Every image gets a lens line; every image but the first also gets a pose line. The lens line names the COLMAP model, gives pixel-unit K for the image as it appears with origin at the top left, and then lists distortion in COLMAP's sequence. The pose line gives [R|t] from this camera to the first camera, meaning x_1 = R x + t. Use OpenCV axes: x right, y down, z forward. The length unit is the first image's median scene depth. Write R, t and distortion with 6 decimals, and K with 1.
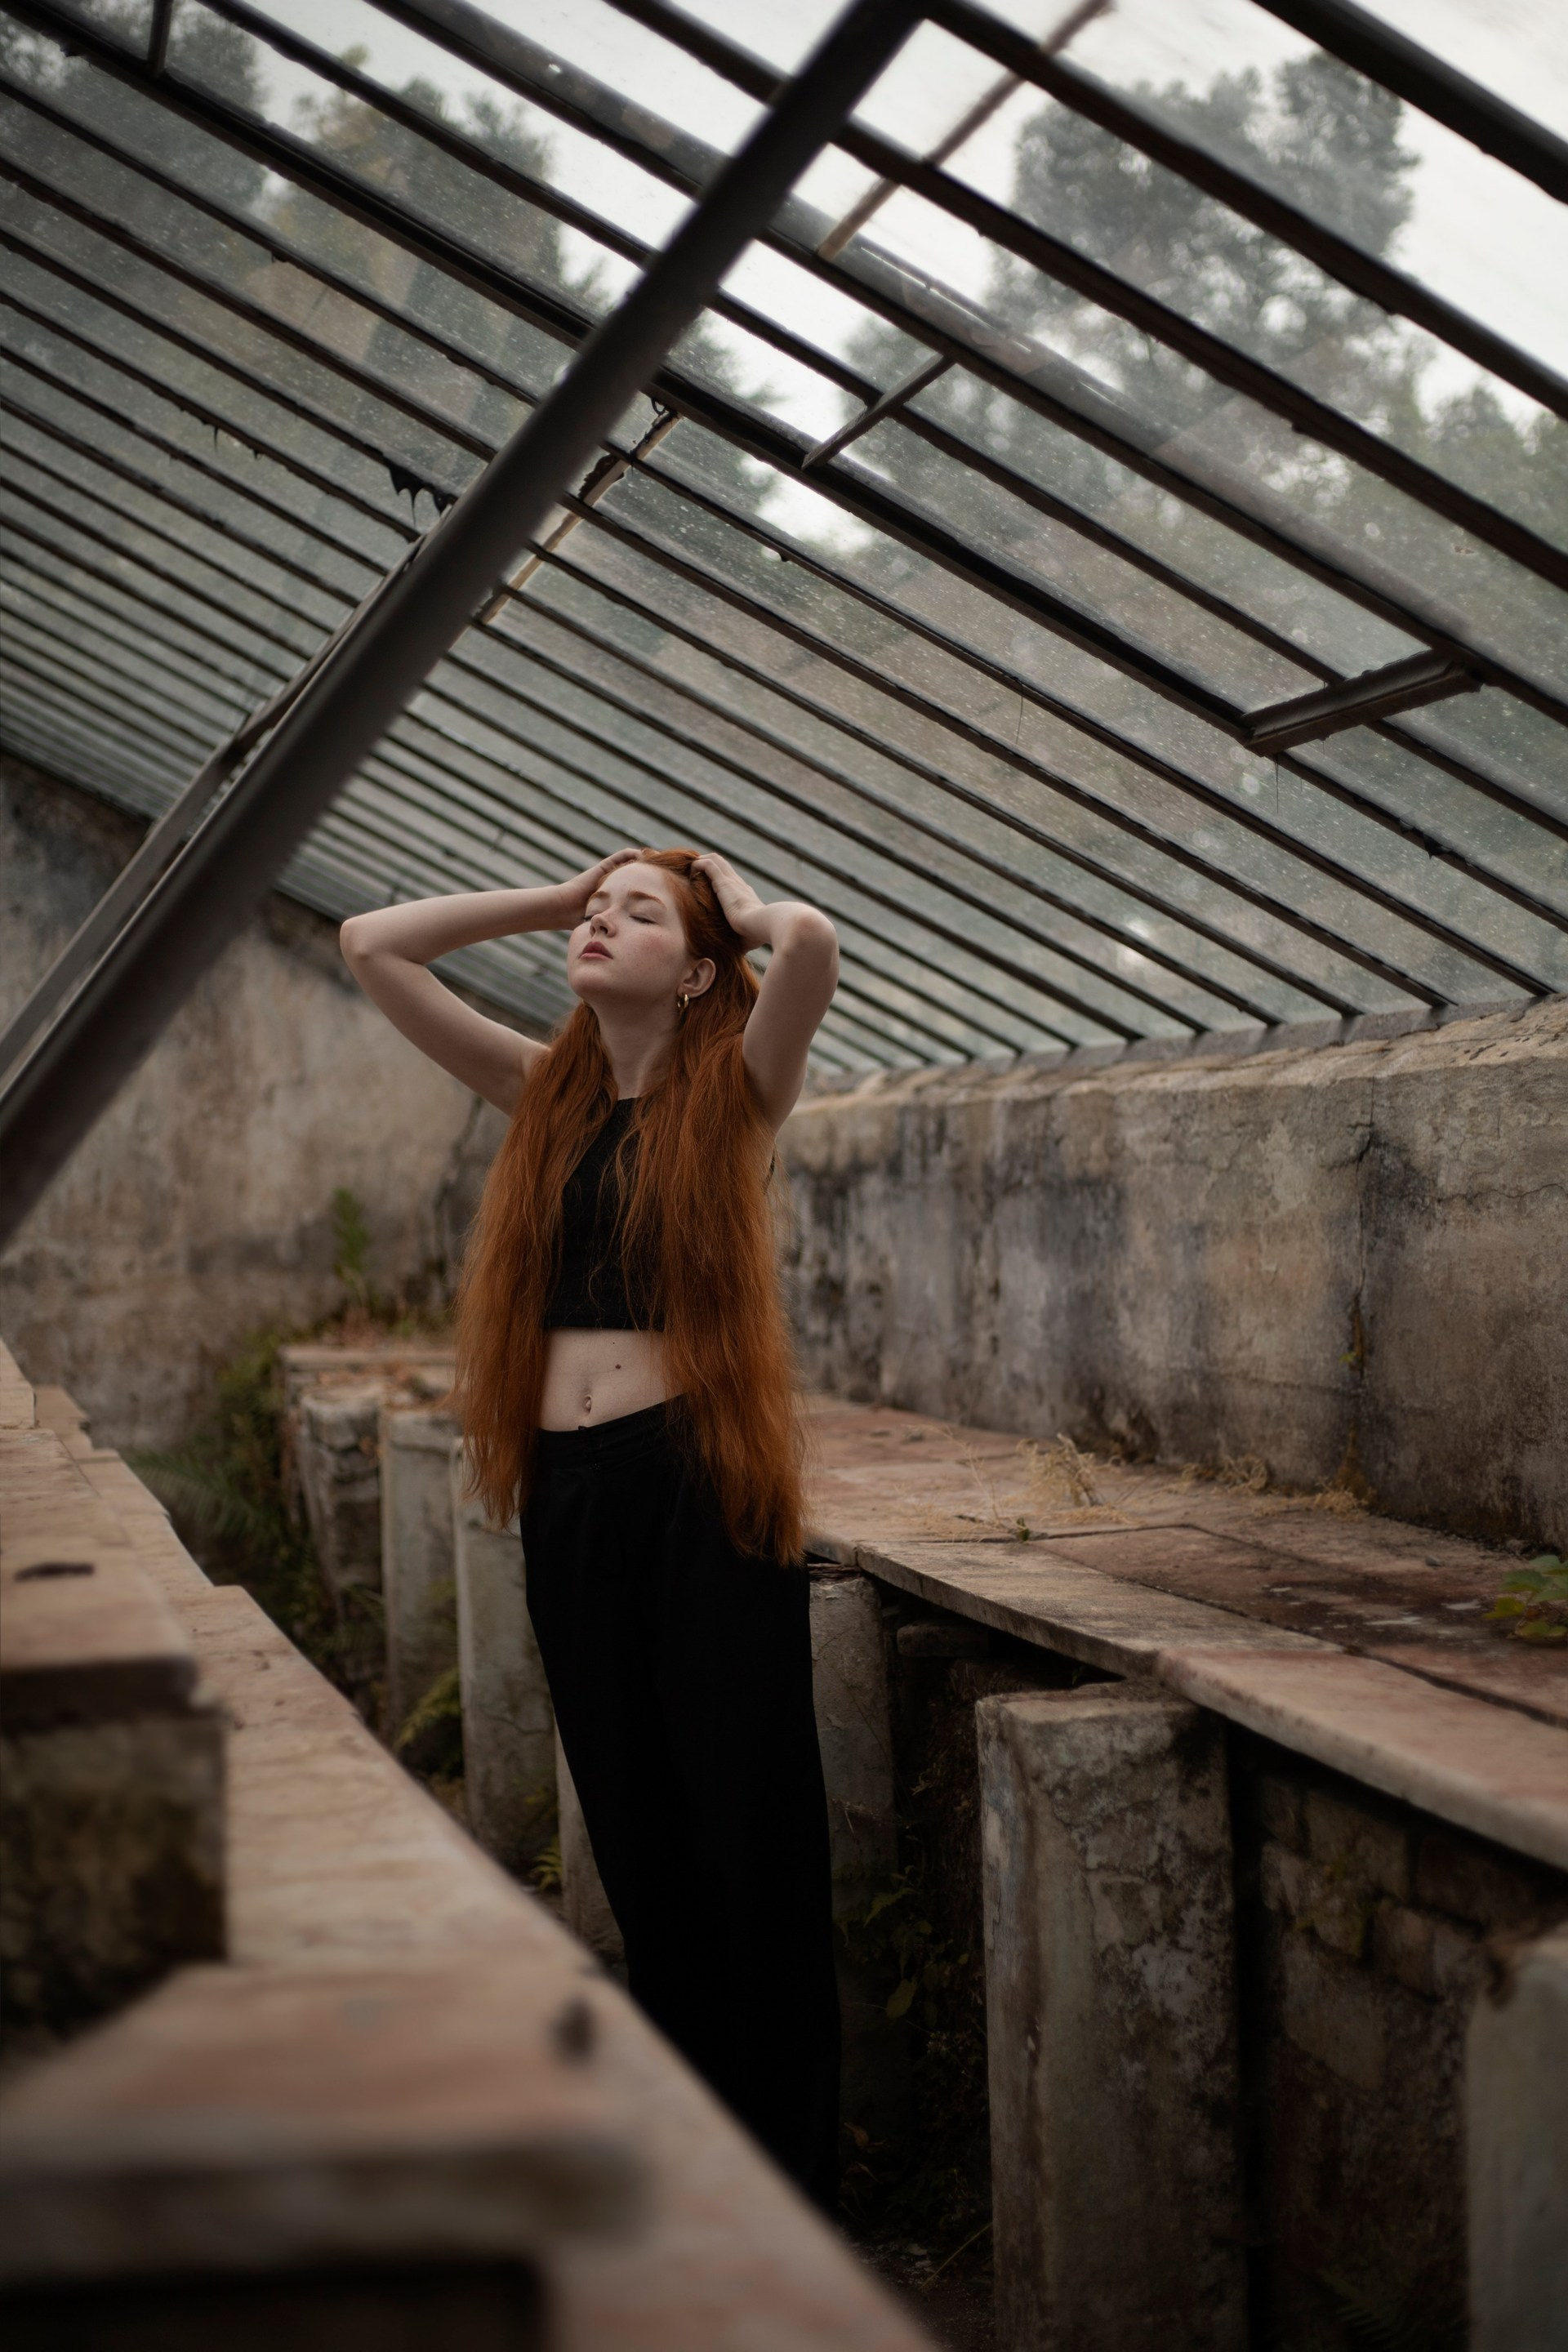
lens RADIAL K [[3452.7, 0, 784.0], [0, 3452.7, 1176.0], [0, 0, 1]] dist [-0.099277, -0.012641]
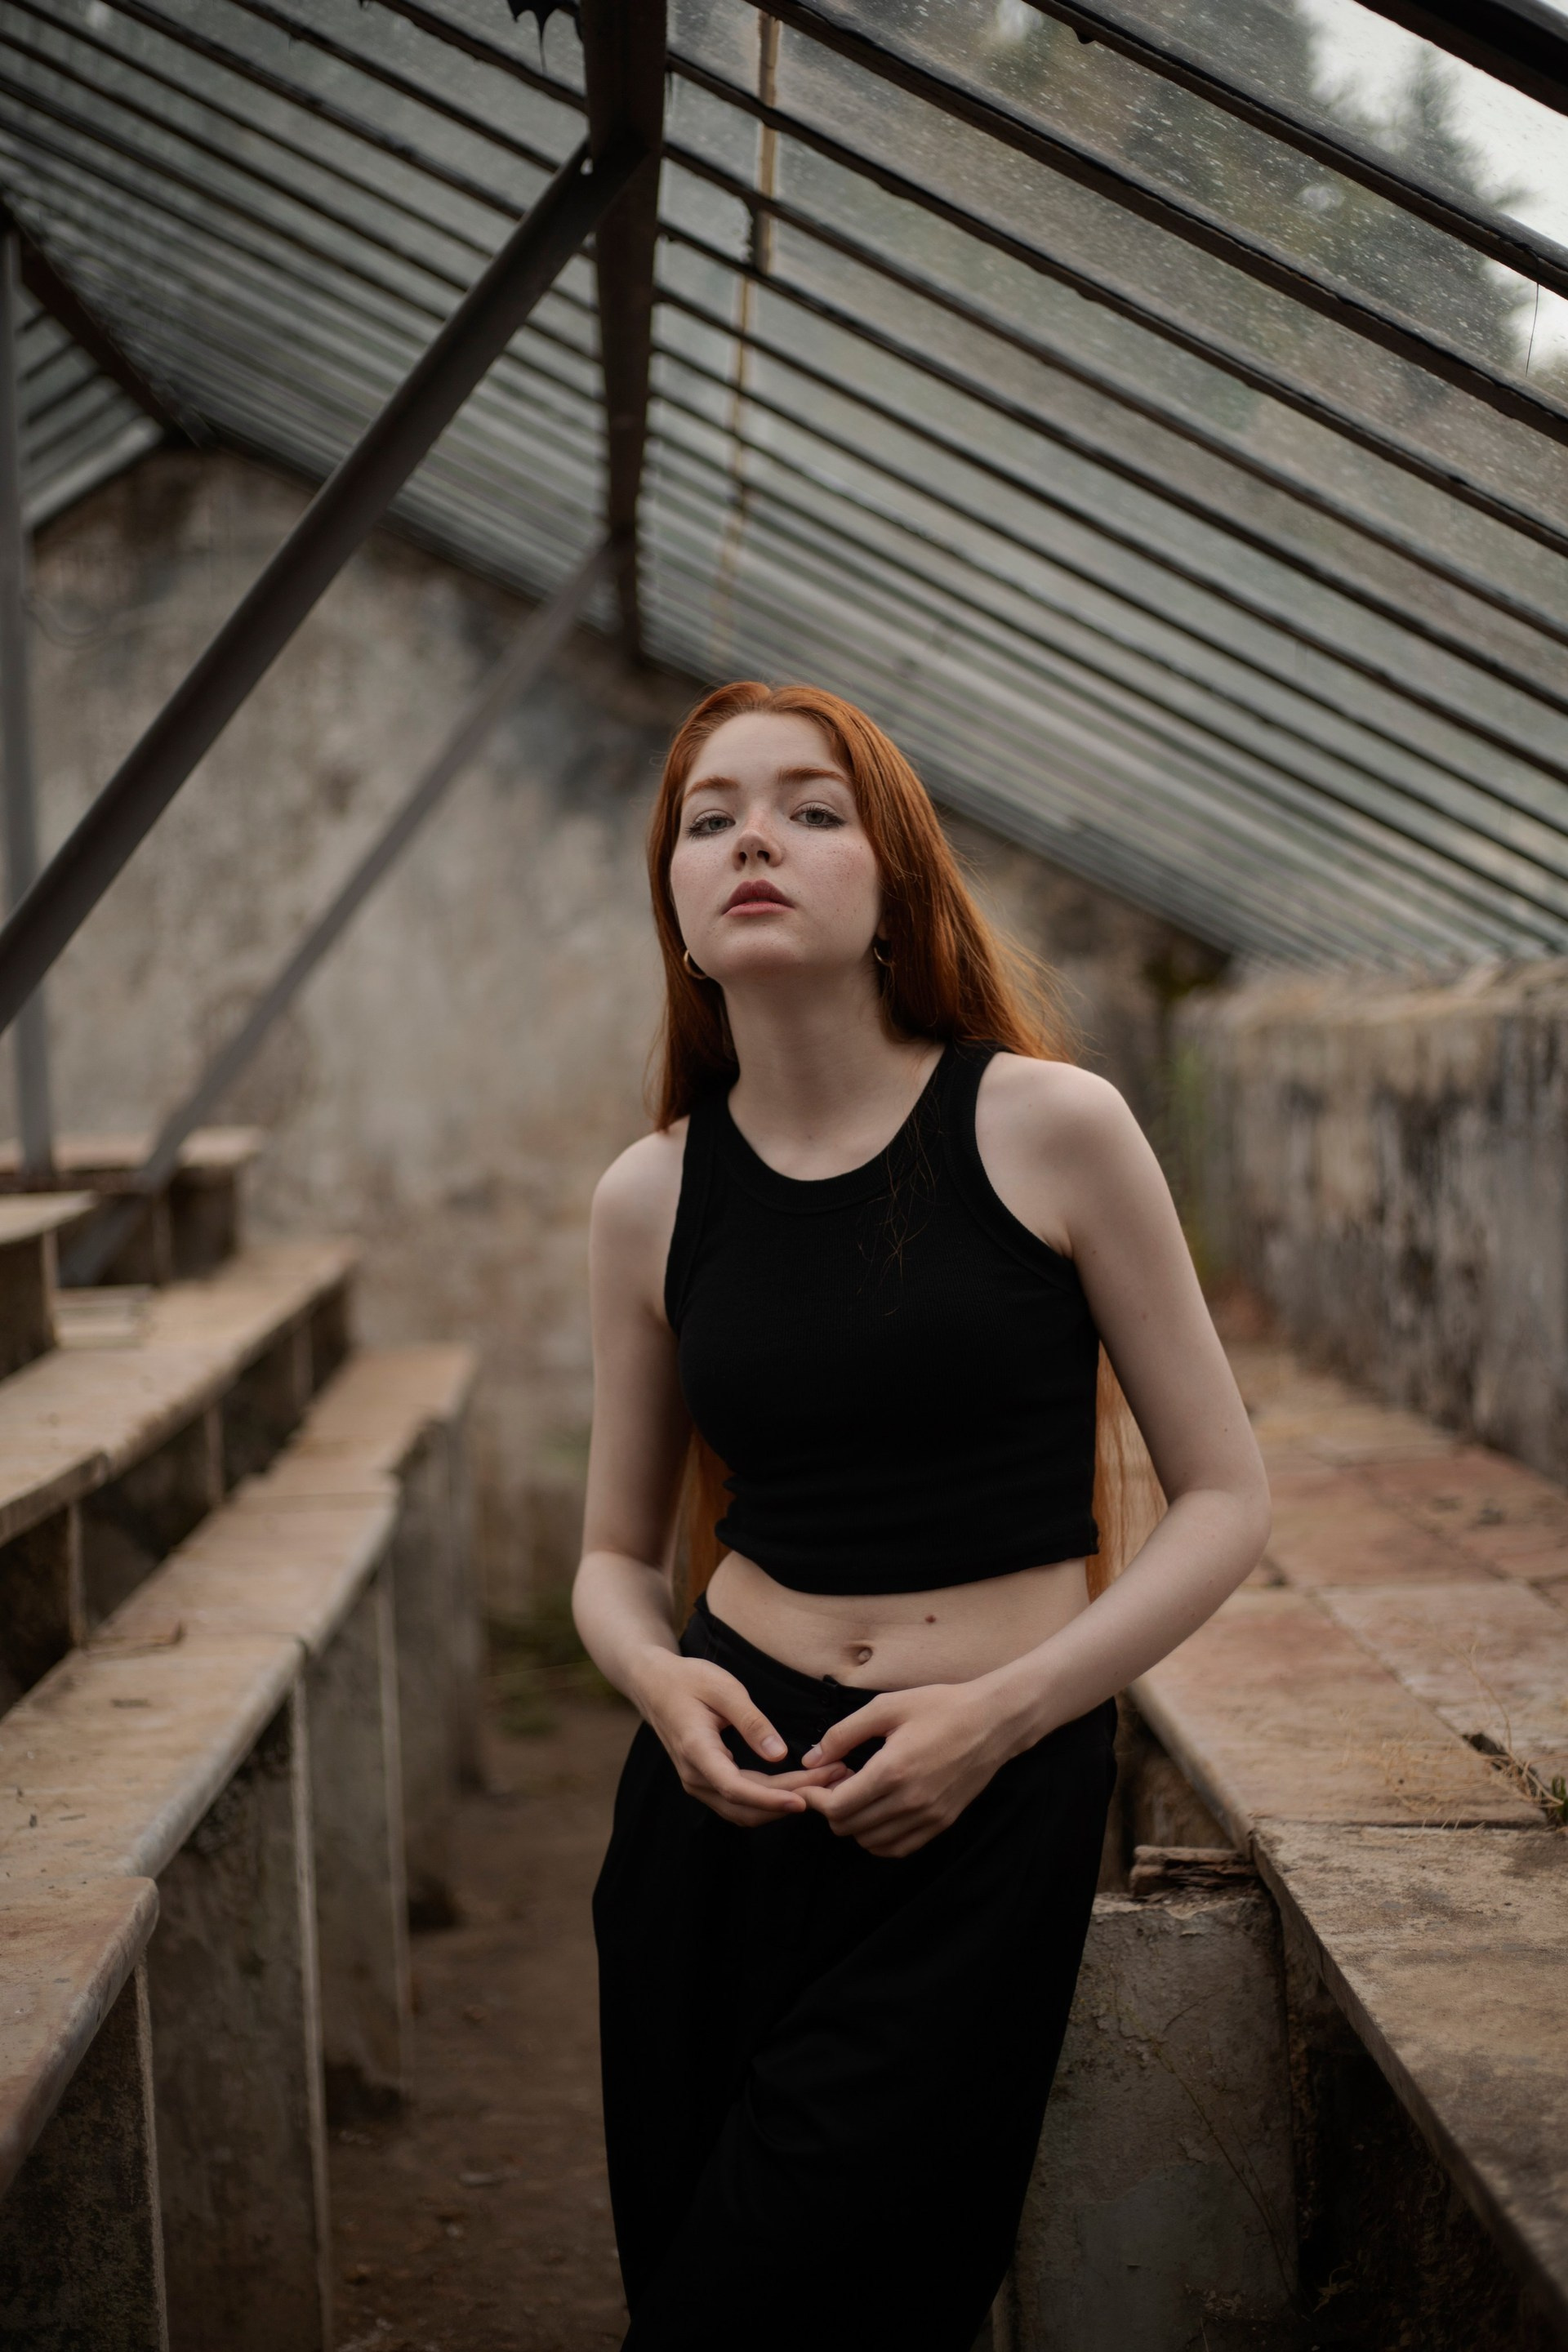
lens RADIAL K [[3452.7, 0, 784.0], [0, 3452.7, 1176.0], [0, 0, 1]] dist [-0.099277, -0.012641]
pose [[0.974708, 0.014858, -0.222986, 0.048580], [-0.005822, 0.999137, 0.041126, -0.015782], [0.223405, -0.038787, 0.973954, 0.301792]]
